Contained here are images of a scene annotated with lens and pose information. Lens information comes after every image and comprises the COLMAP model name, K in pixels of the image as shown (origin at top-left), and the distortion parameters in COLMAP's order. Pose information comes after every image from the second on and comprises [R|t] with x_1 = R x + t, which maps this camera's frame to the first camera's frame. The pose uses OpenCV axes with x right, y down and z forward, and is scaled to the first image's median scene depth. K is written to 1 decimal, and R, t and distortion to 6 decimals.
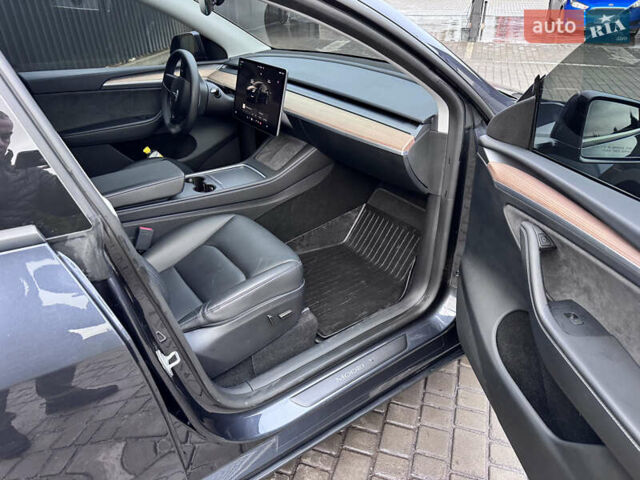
lens RADIAL K [[452.8, 0, 322.9], [0, 452.8, 240.3], [0, 0, 1]] dist [0.003985, -0.009691]
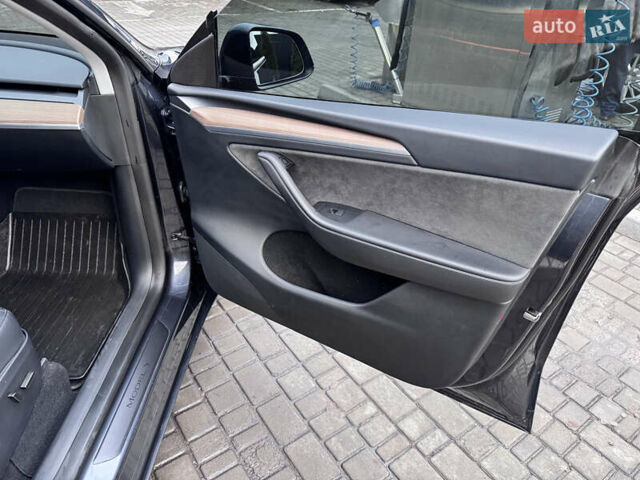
lens RADIAL K [[452.8, 0, 322.9], [0, 452.8, 240.3], [0, 0, 1]] dist [0.003985, -0.009691]
pose [[0.589195, -0.424613, 0.687425, -0.201605], [0.368734, 0.898326, 0.238841, -0.037624], [-0.718947, 0.112753, 0.685859, 0.123570]]
